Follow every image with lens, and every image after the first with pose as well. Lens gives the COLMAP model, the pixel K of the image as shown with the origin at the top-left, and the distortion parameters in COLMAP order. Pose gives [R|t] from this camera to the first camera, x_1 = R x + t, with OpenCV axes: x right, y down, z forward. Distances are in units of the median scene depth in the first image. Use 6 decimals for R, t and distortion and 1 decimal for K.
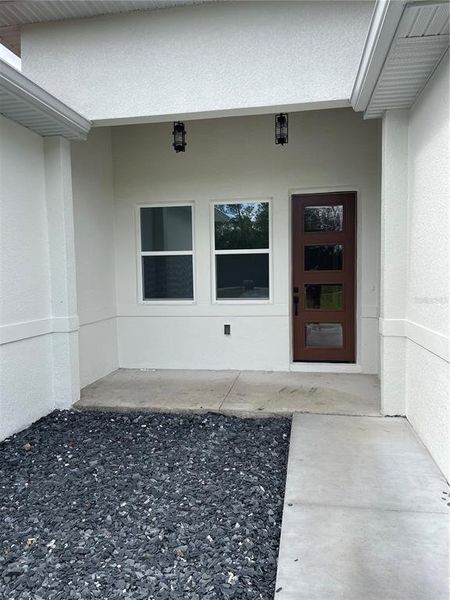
lens RADIAL K [[462.3, 0, 226.4], [0, 462.3, 286.4], [0, 0, 1]] dist [0.044225, -0.002897]
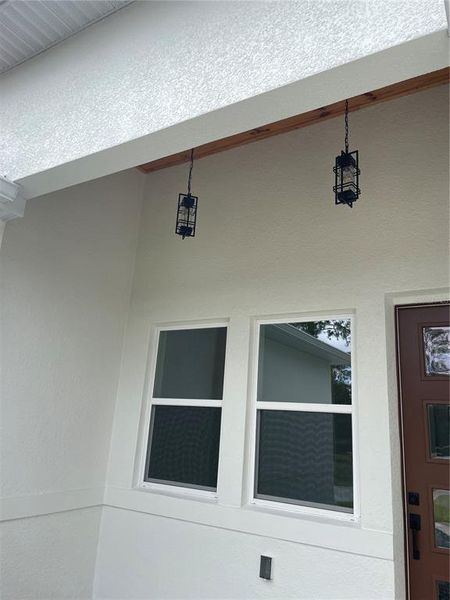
lens RADIAL K [[462.3, 0, 226.4], [0, 462.3, 286.4], [0, 0, 1]] dist [0.044225, -0.002897]
pose [[0.931075, -0.033596, -0.363277, 0.153270], [-0.082031, 0.950974, -0.298192, -0.040015], [0.355485, 0.307440, 0.882673, 0.435654]]
